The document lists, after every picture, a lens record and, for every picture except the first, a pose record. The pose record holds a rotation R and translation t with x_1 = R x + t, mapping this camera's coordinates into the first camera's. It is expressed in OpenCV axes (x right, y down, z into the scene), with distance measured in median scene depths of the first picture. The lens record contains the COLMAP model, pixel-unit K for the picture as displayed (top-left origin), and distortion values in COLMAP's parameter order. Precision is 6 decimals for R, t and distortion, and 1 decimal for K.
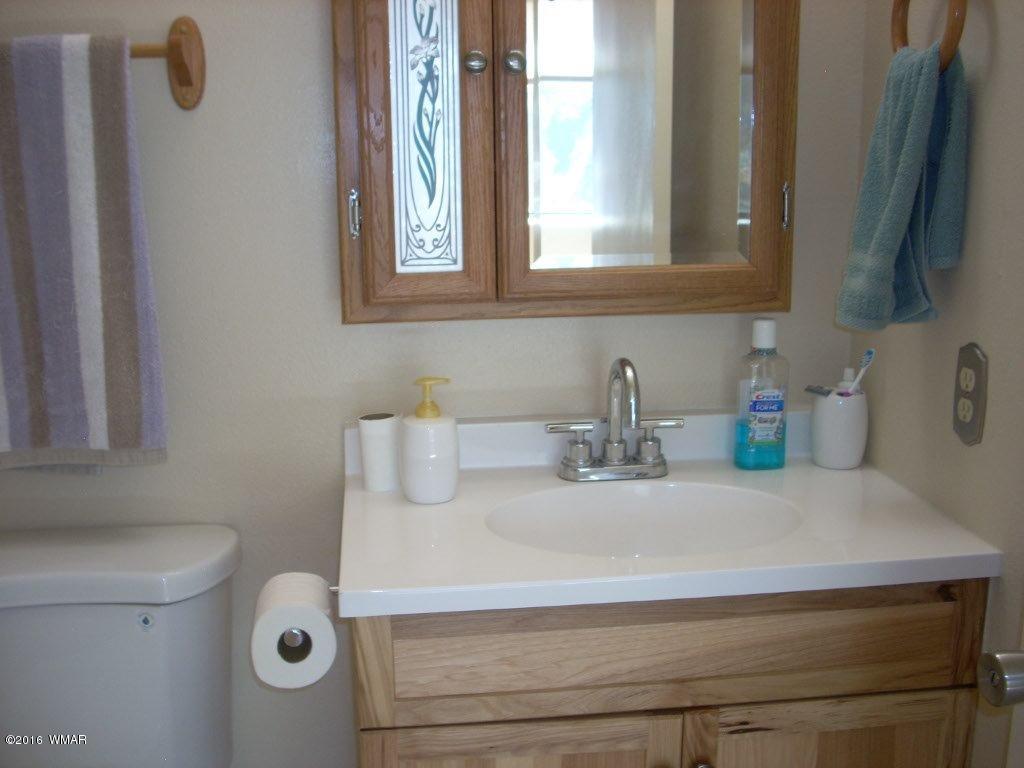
lens RADIAL K [[1136.6, 0, 497.9], [0, 1136.6, 401.0], [0, 0, 1]] dist [-0.156204, 0.081794]
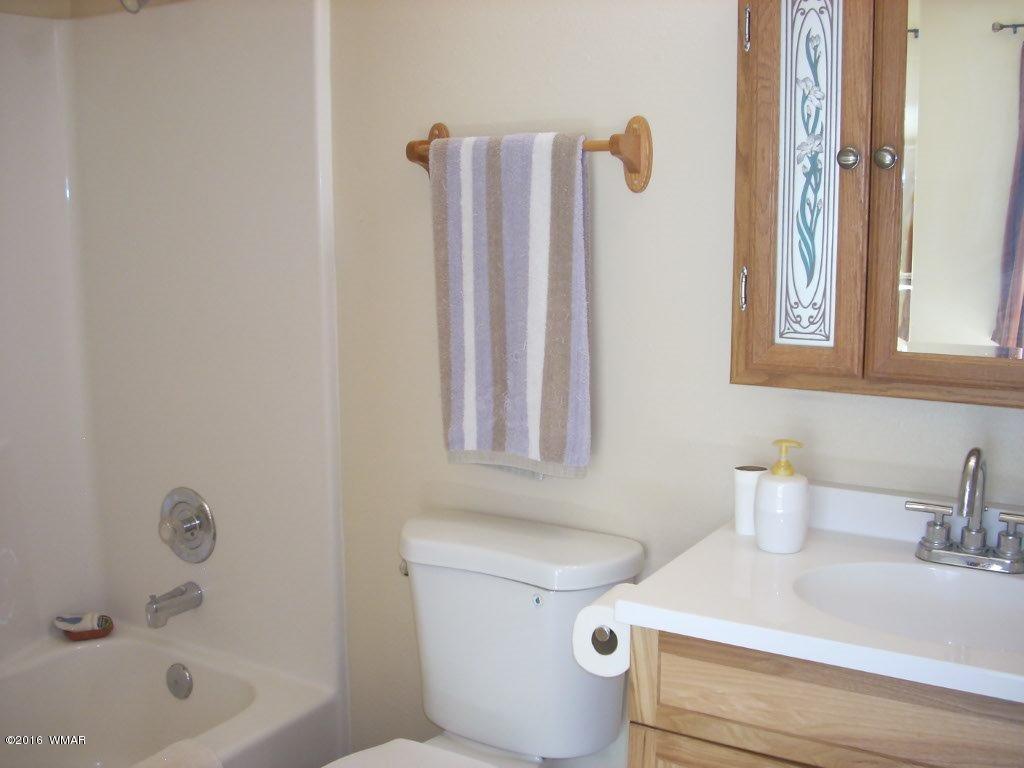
lens RADIAL K [[1136.6, 0, 497.9], [0, 1136.6, 401.0], [0, 0, 1]] dist [-0.156204, 0.081794]
pose [[0.778175, 0.118716, -0.616725, 0.395118], [-0.144042, 0.989533, 0.008730, -0.027313], [0.611306, 0.082040, 0.787130, -0.039053]]
